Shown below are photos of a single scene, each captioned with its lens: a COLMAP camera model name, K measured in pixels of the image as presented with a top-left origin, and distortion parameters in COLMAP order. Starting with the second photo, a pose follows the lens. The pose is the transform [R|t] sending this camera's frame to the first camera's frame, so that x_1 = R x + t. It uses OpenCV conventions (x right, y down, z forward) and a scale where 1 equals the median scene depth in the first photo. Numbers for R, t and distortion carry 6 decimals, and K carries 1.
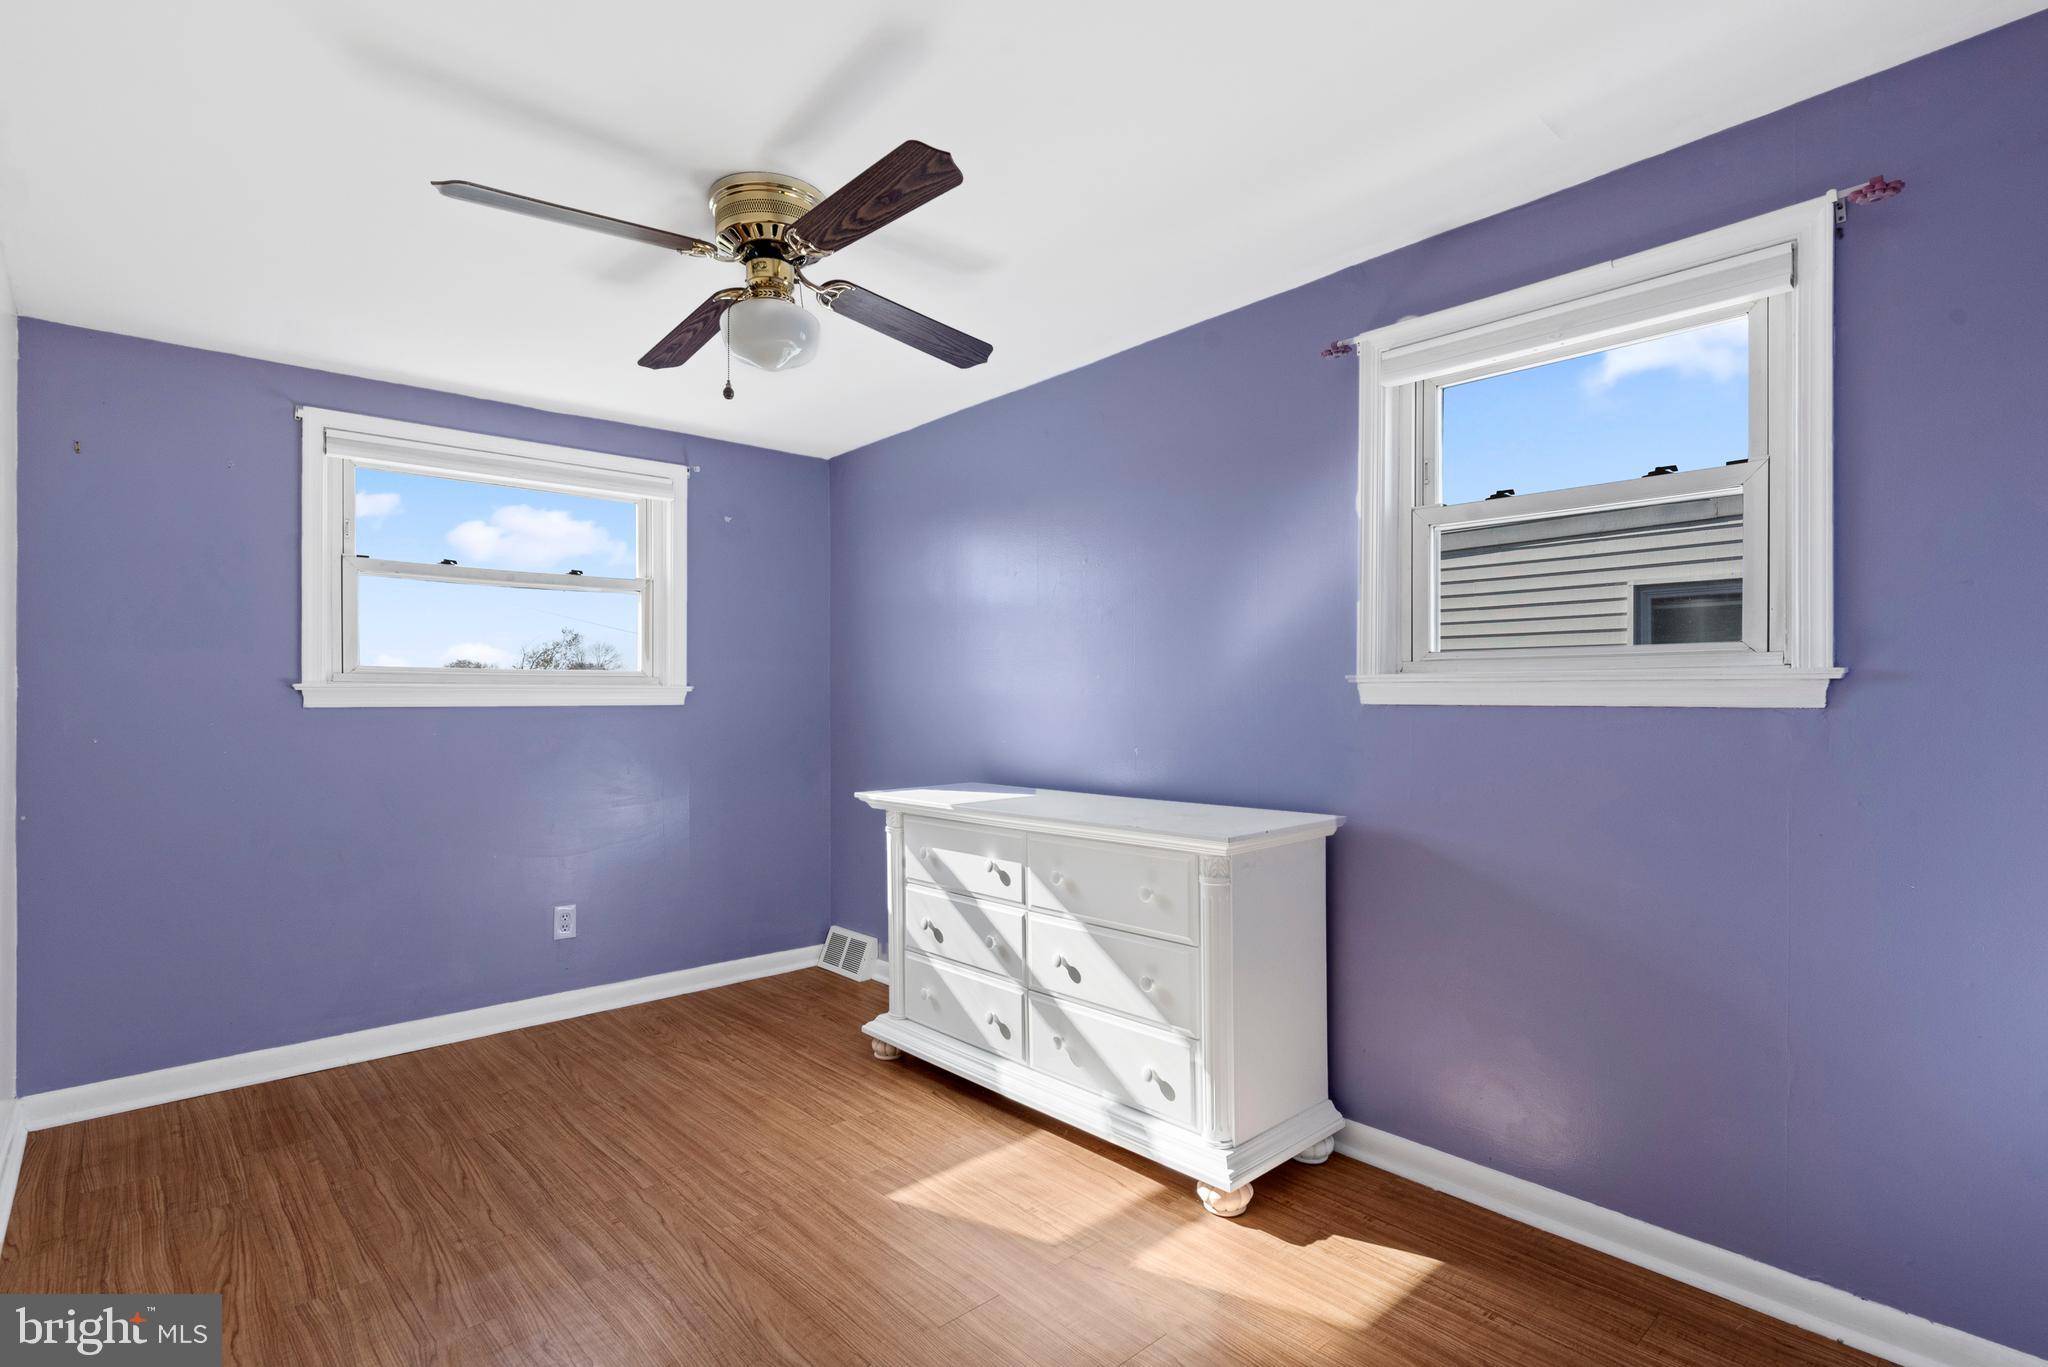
lens RADIAL K [[1017.6, 0, 1025.1], [0, 1017.6, 693.4], [0, 0, 1]] dist [0.003486, 0.000553]
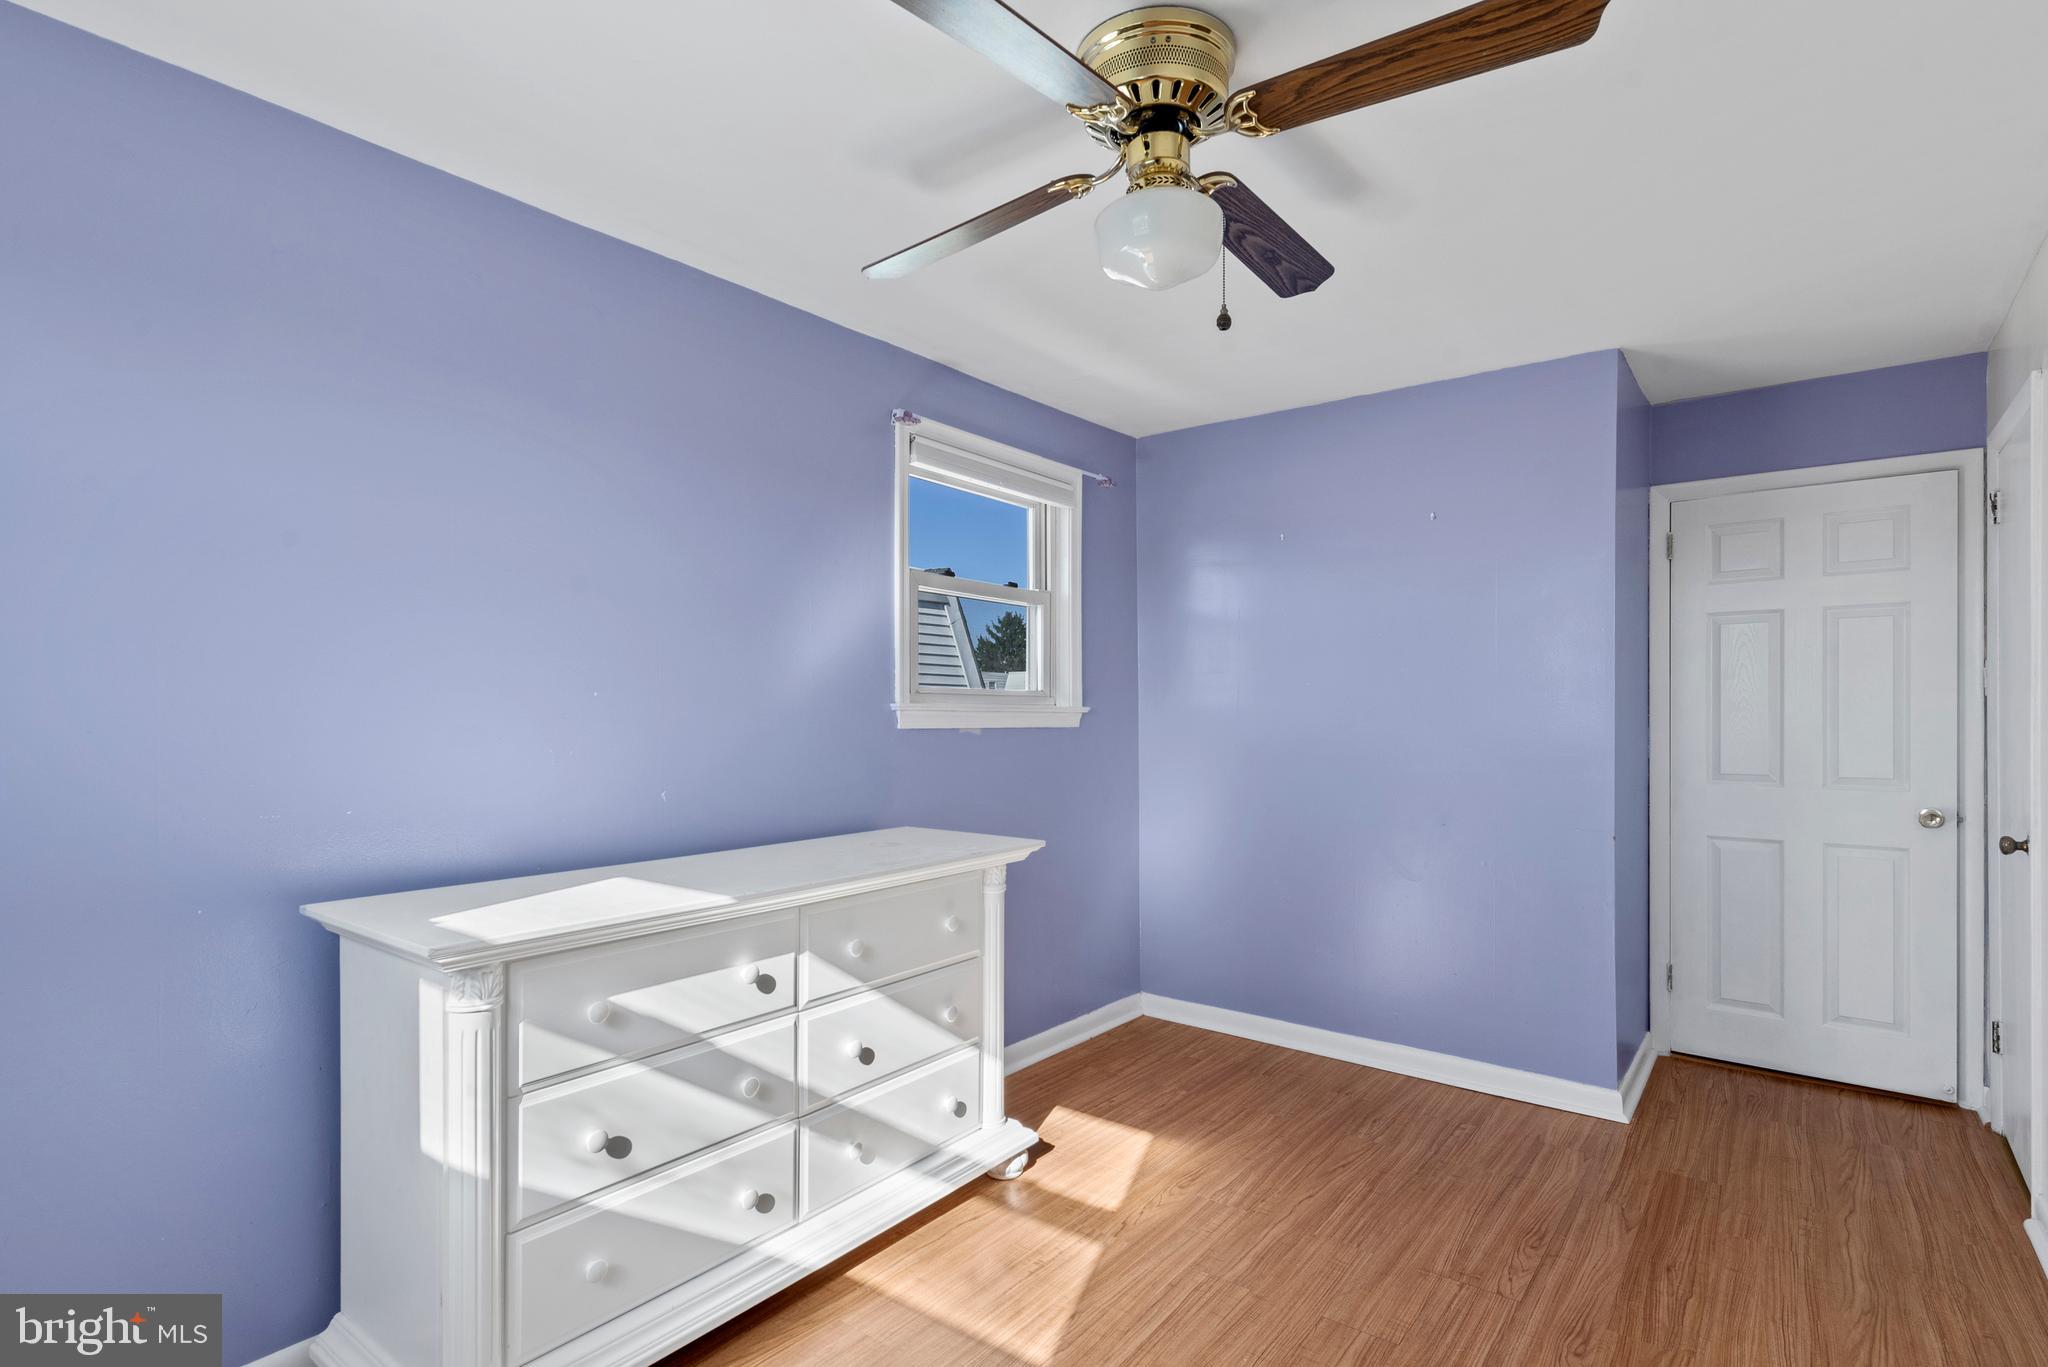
lens RADIAL K [[1017.6, 0, 1036.7], [0, 1017.6, 713.6], [0, 0, 1]] dist [0.003486, 0.000553]
pose [[-0.195192, 0.005104, 0.980752, -0.752076], [0.001135, 0.999987, -0.004978, -0.000722], [-0.980764, 0.000141, -0.195195, 0.962993]]
